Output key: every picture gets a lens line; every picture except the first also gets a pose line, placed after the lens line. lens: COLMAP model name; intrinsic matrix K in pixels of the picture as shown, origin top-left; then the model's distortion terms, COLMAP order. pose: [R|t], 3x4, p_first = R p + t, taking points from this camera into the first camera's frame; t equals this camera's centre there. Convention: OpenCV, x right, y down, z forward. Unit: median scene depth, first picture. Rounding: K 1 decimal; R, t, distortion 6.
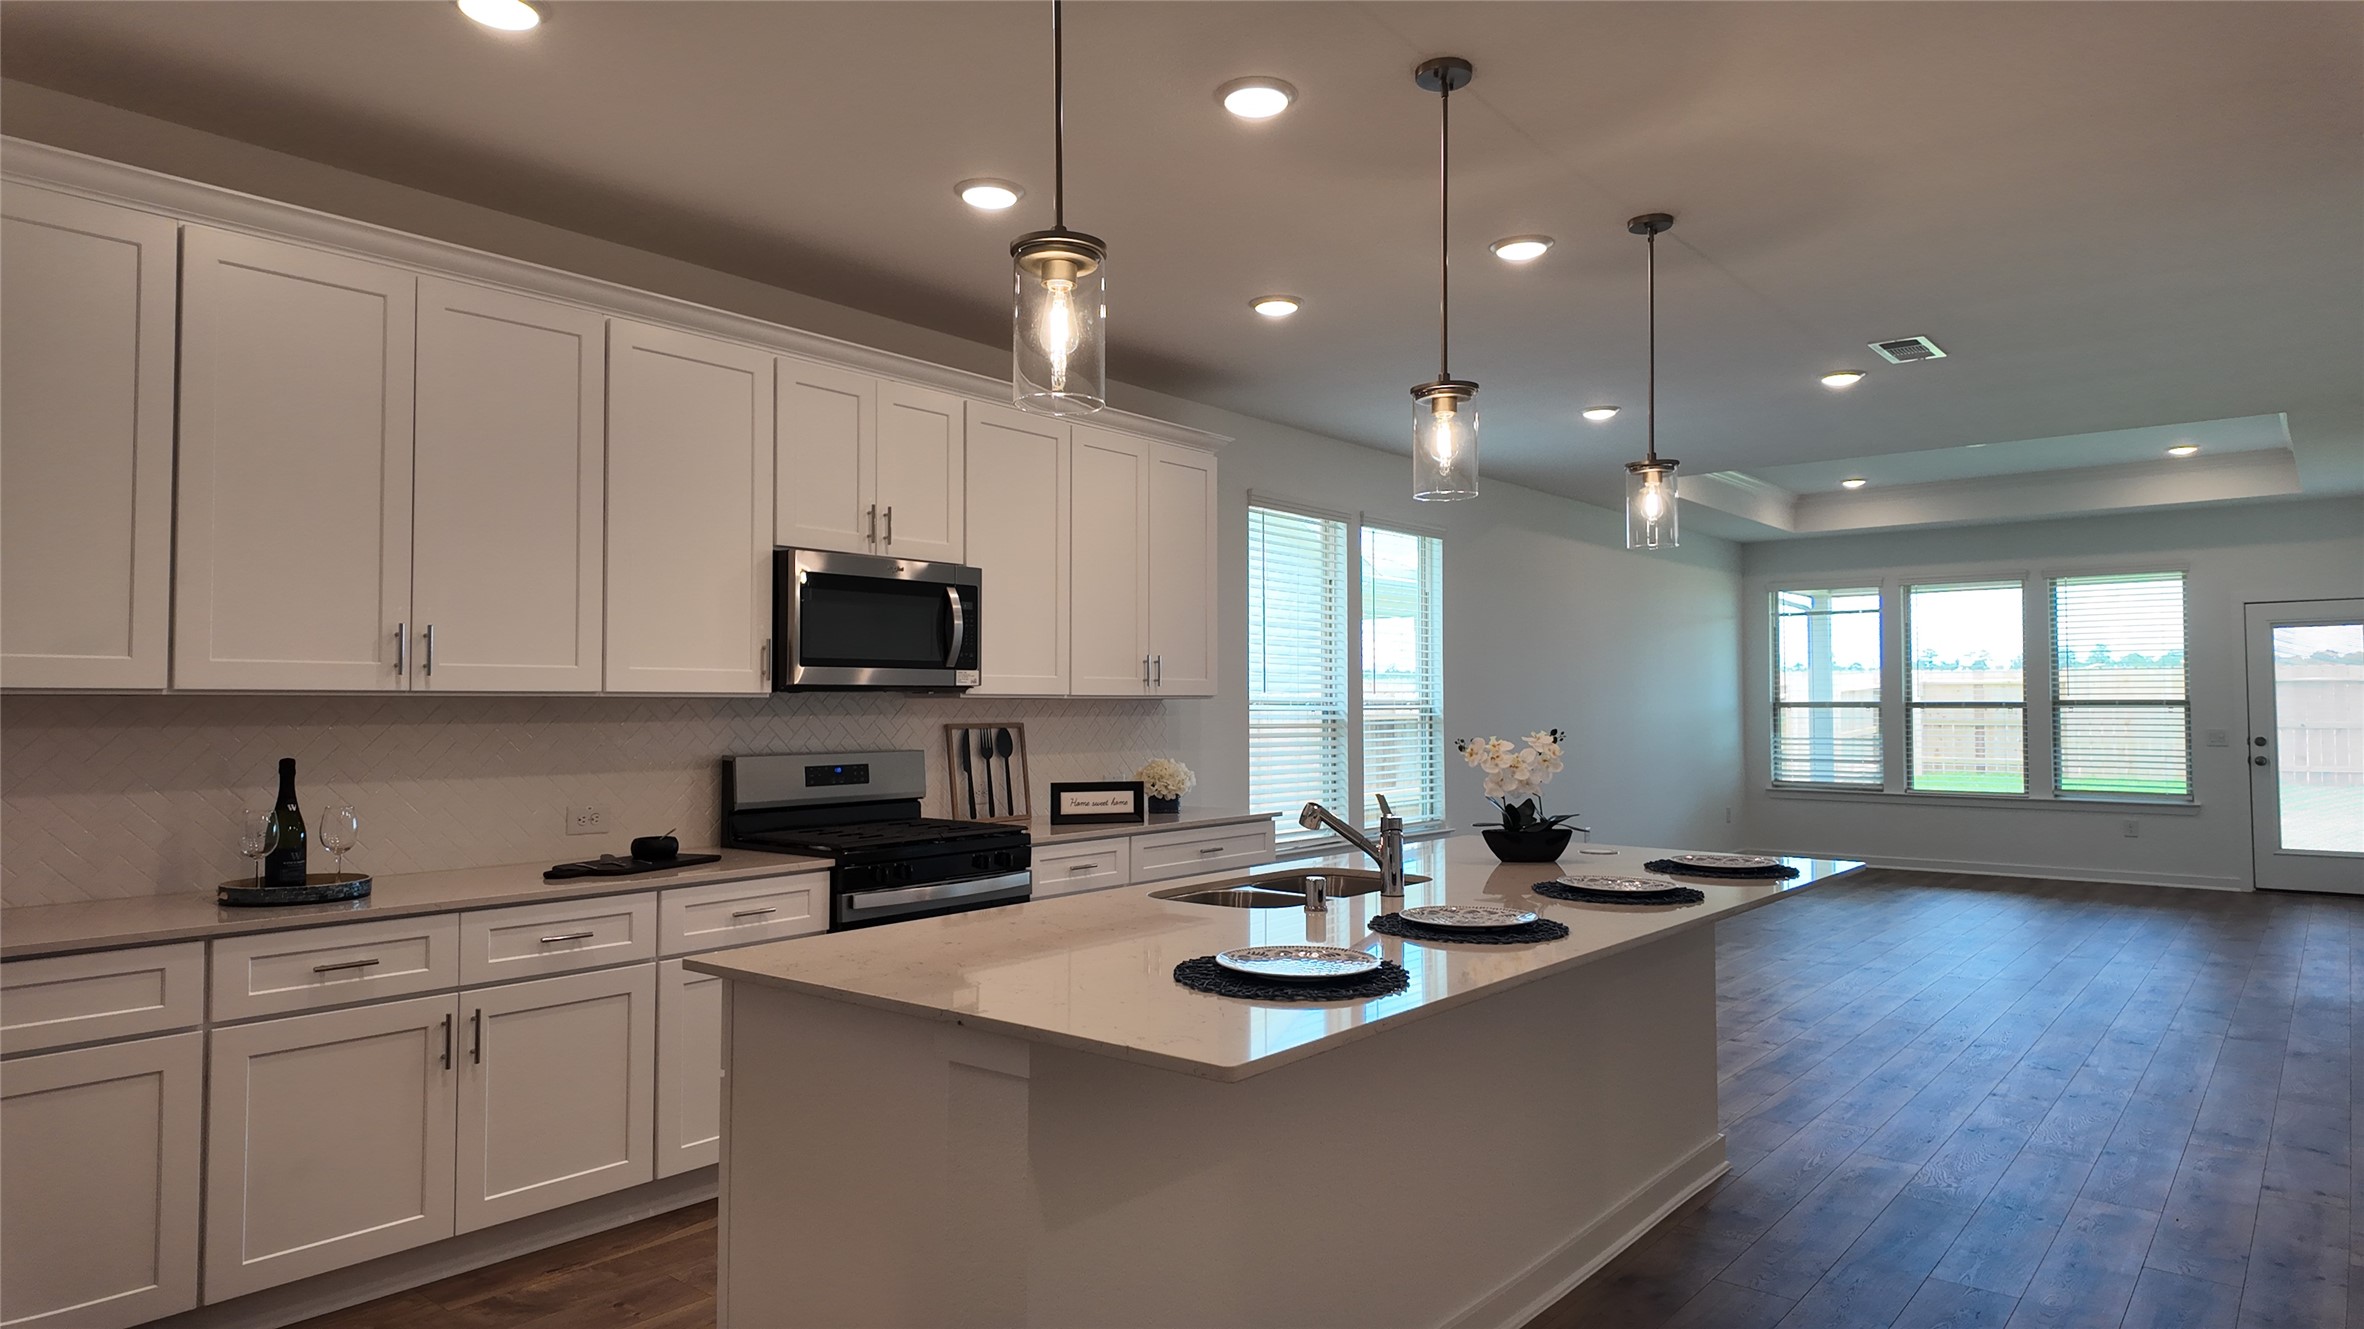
lens RADIAL K [[1403.6, 0, 1189.2], [0, 1403.6, 655.8], [0, 0, 1]] dist [0.040090, -0.006674]
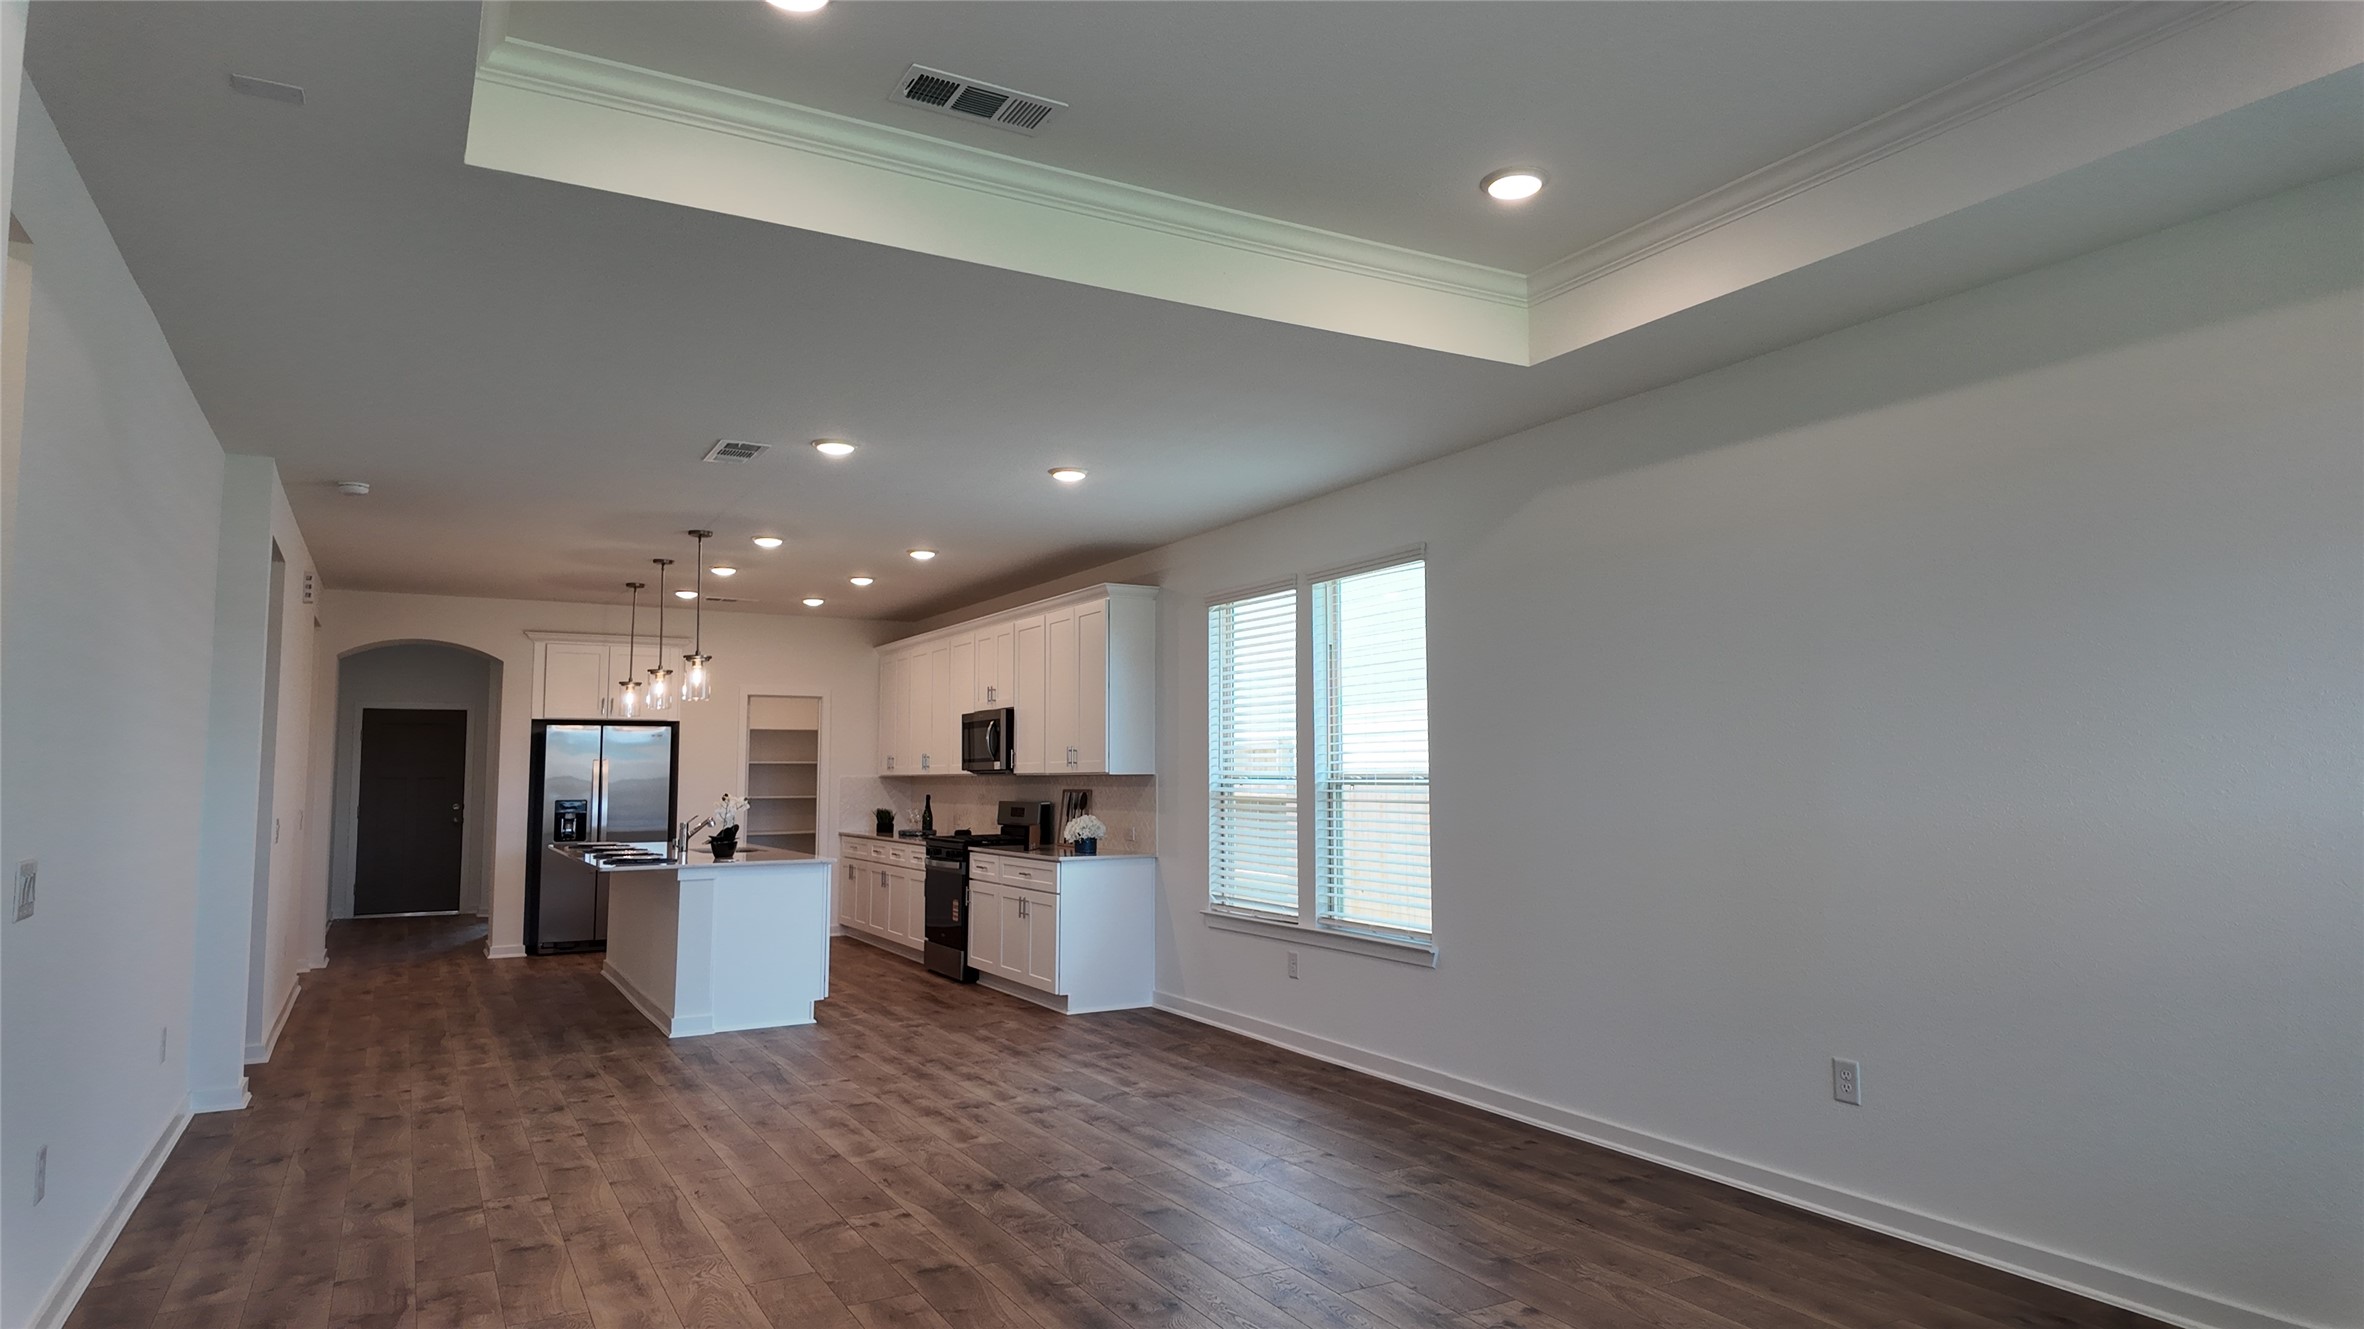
lens RADIAL K [[1403.6, 0, 1194.7], [0, 1403.6, 672.4], [0, 0, 1]] dist [0.040090, -0.006674]
pose [[-0.374122, -0.064177, -0.925156, 0.808237], [0.038616, 0.995659, -0.084684, 0.032418], [0.926575, -0.067408, -0.370020, 1.024129]]
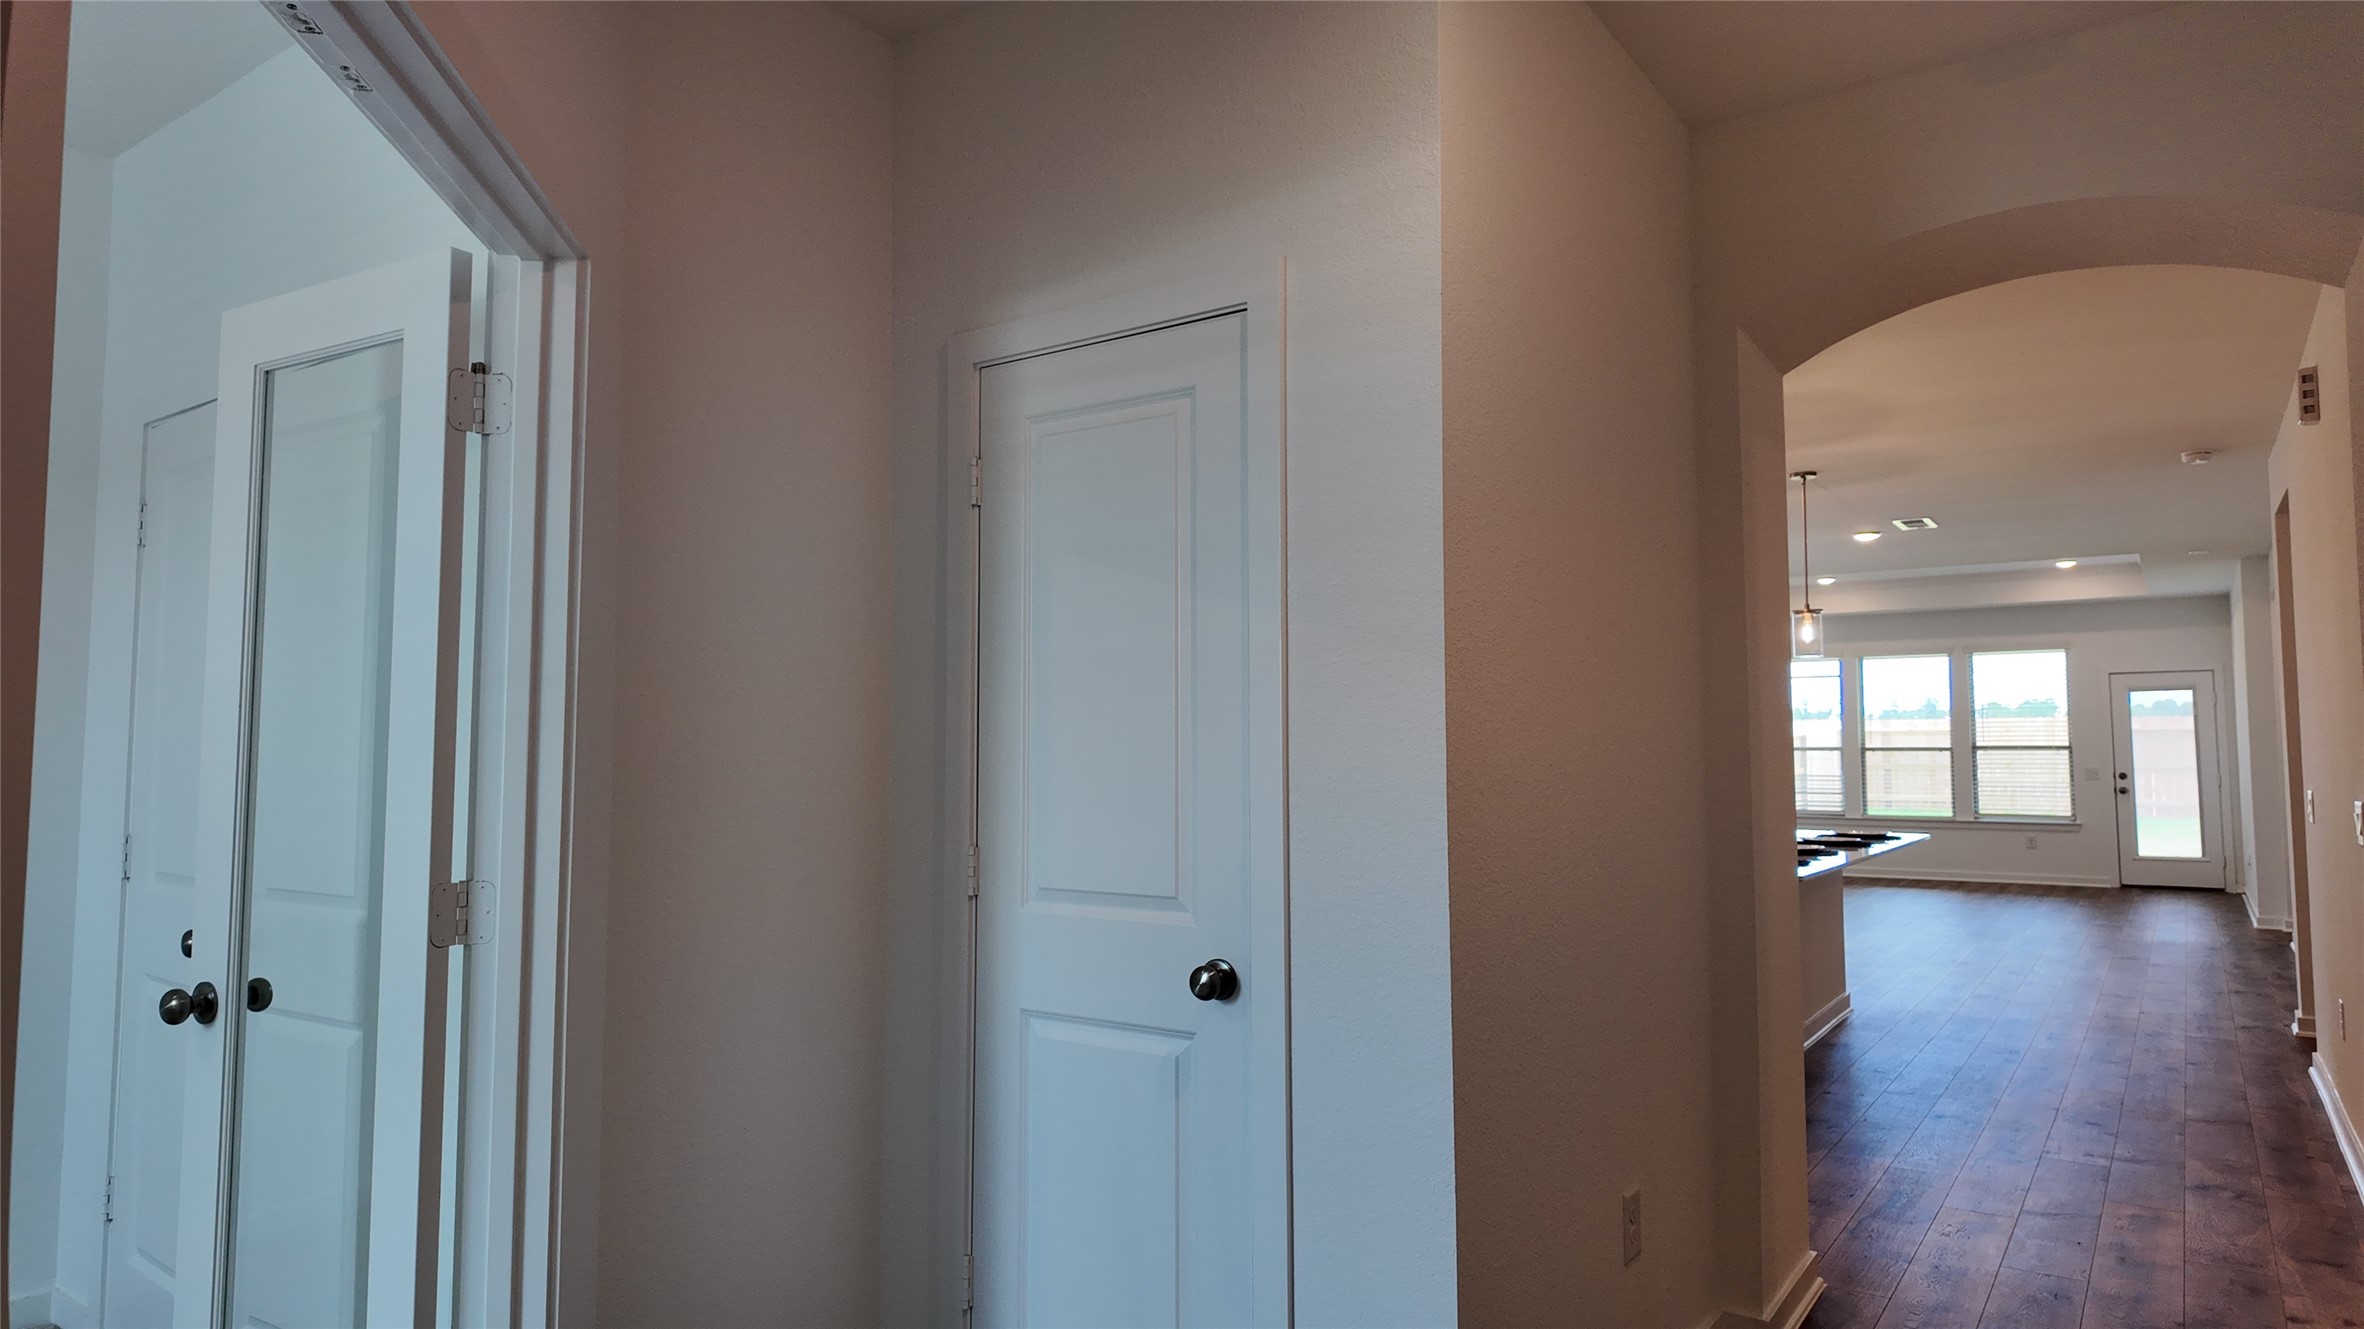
lens RADIAL K [[1403.6, 0, 1192.3], [0, 1403.6, 664.6], [0, 0, 1]] dist [0.040090, -0.006674]
pose [[0.997440, 0.003472, 0.071423, -0.246785], [-0.001621, 0.999662, -0.025959, -0.009573], [-0.071489, 0.025777, 0.997108, -0.309822]]
